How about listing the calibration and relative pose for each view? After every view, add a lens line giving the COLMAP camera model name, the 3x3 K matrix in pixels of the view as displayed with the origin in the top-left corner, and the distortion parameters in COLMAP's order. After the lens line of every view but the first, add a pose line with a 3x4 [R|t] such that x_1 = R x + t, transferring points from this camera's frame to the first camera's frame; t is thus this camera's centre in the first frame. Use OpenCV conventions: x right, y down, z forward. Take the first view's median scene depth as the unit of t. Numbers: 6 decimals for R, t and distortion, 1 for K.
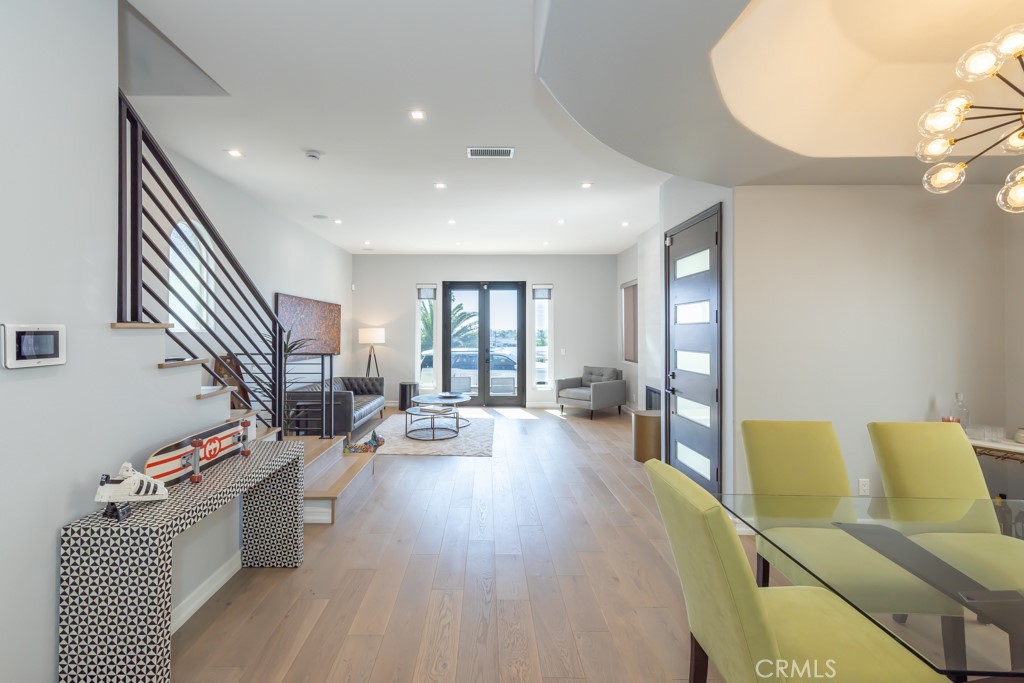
lens RADIAL K [[443.9, 0, 480.6], [0, 443.9, 325.0], [0, 0, 1]] dist [0.000537, -0.000031]
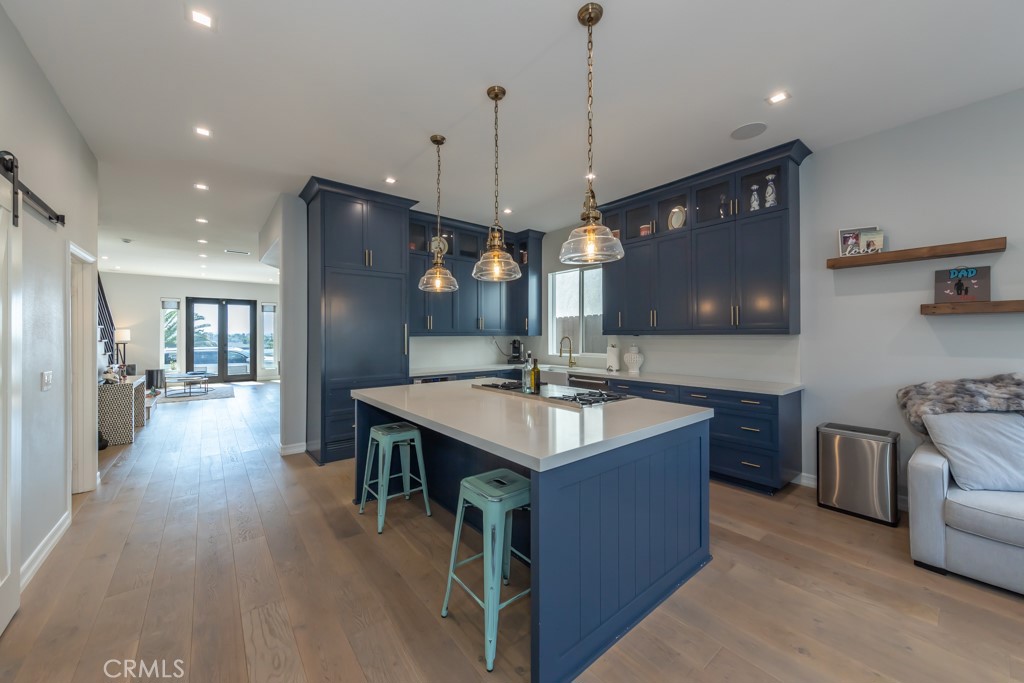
lens RADIAL K [[378.3, 0, 515.3], [0, 378.3, 334.6], [0, 0, 1]] dist [0.001436, 0.000059]
pose [[0.766906, -0.001362, 0.641758, -0.060930], [-0.006720, 0.999926, 0.010153, 0.002836], [-0.641725, -0.012099, 0.766840, -0.669951]]
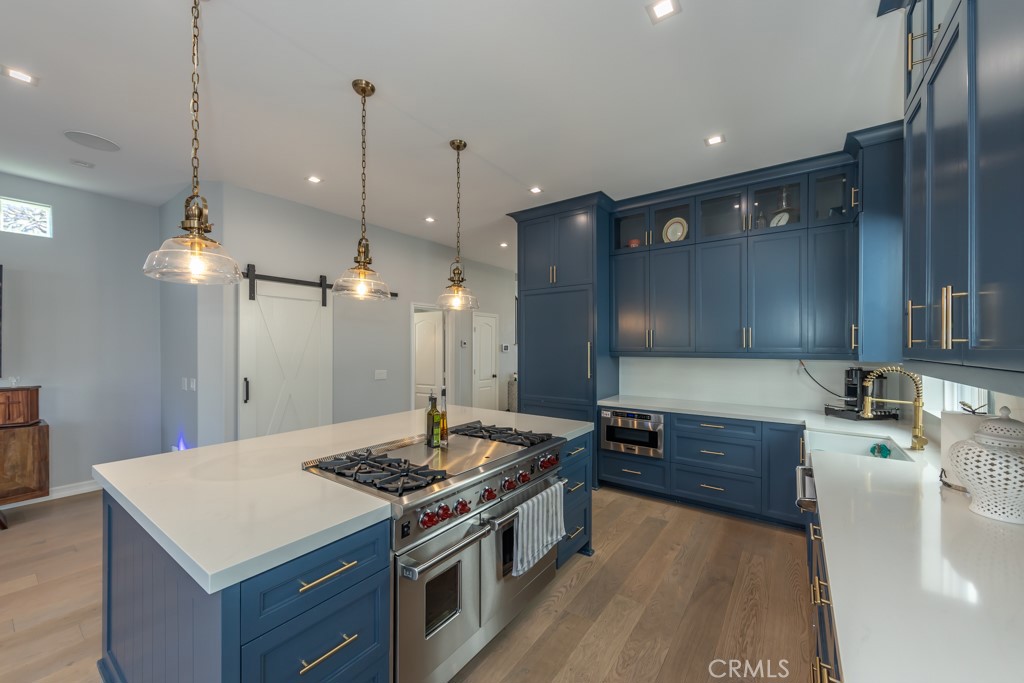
lens RADIAL K [[390.1, 0, 509.8], [0, 390.1, 347.6], [0, 0, 1]] dist [0.002149, 0.000069]
pose [[0.813757, 0.003812, -0.581193, 0.377740], [0.006807, 0.999847, 0.016089, -0.008252], [0.581166, -0.017049, 0.813607, -0.591028]]
